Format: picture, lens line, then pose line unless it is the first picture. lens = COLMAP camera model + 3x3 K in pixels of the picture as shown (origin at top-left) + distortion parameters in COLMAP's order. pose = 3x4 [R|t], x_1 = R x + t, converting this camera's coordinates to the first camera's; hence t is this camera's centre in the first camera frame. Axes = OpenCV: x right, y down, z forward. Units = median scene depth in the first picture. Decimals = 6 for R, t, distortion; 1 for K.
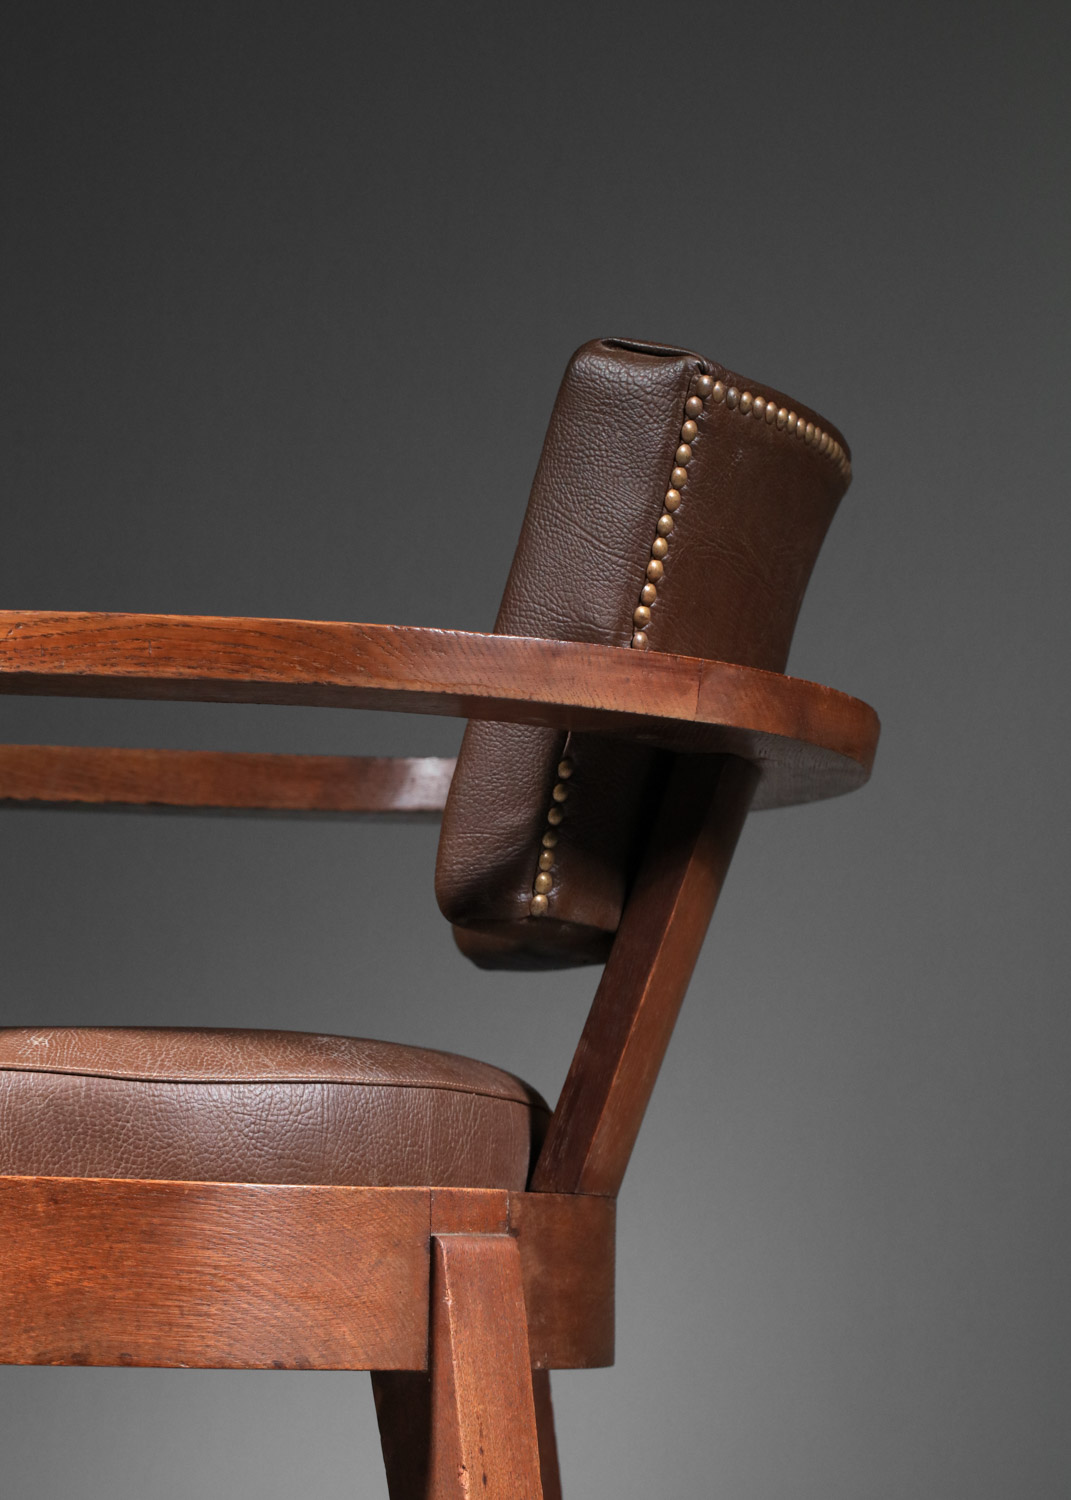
lens RADIAL K [[4795.1, 0, 535.5], [0, 4795.1, 750.0], [0, 0, 1]] dist [-0.031145, 2.241553]
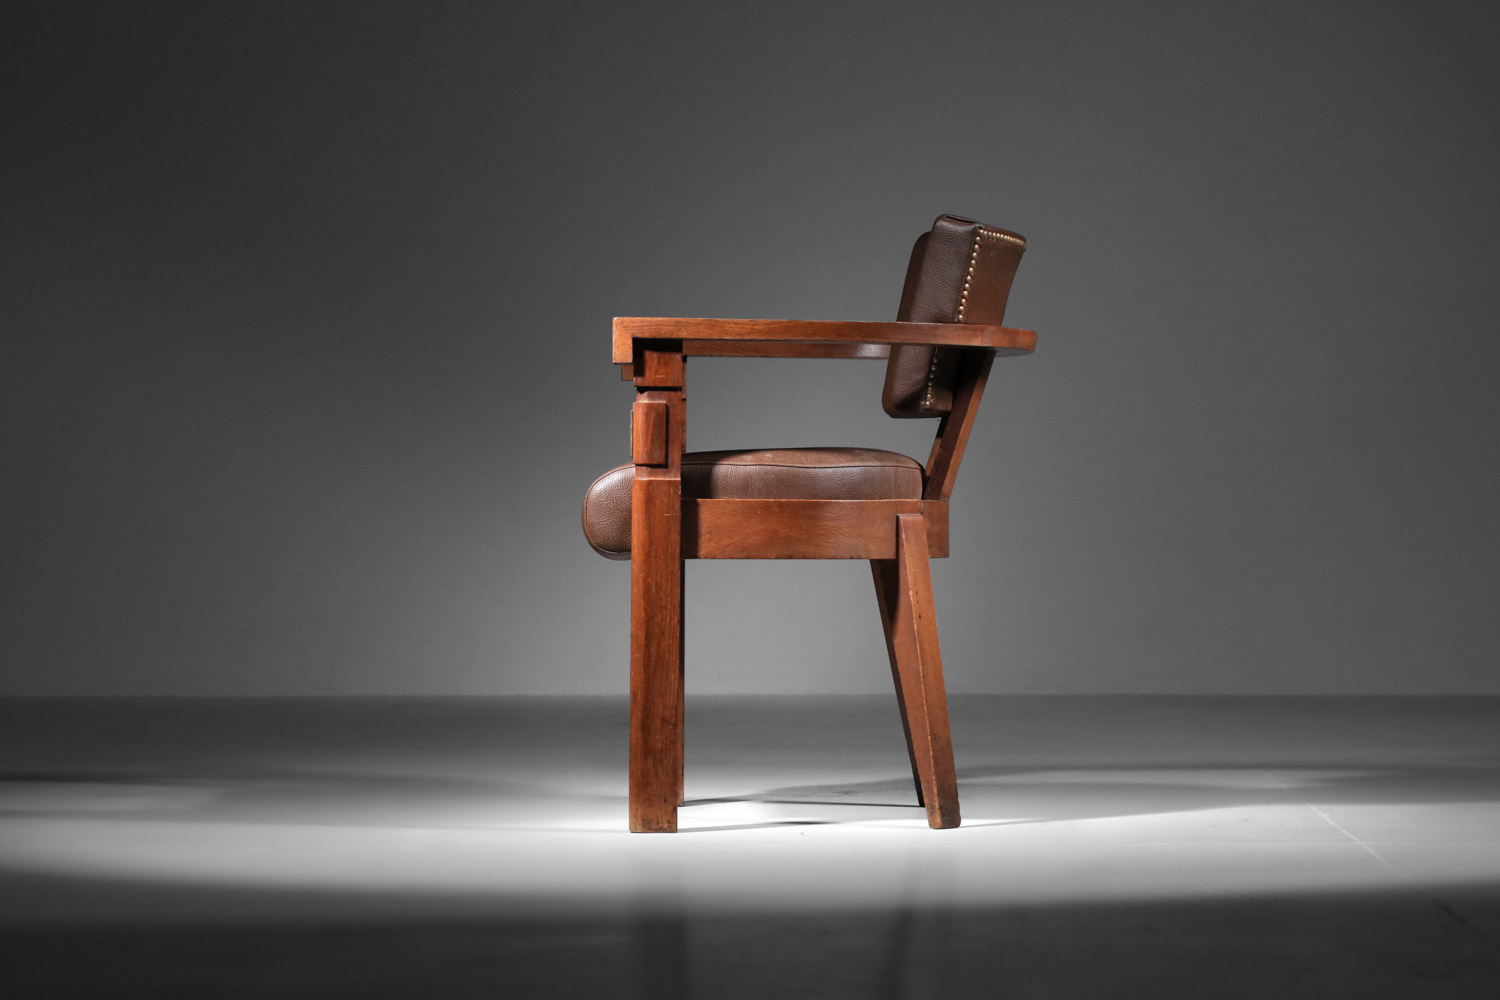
lens RADIAL K [[4323.6, 0, 750.0], [0, 4323.6, 500.0], [0, 0, 1]] dist [0.368779, 0.006649]
pose [[0.999285, -0.022213, 0.030580, -0.198136], [0.018878, 0.994259, 0.105326, -0.199795], [-0.032744, -0.104674, 0.993967, -1.730529]]
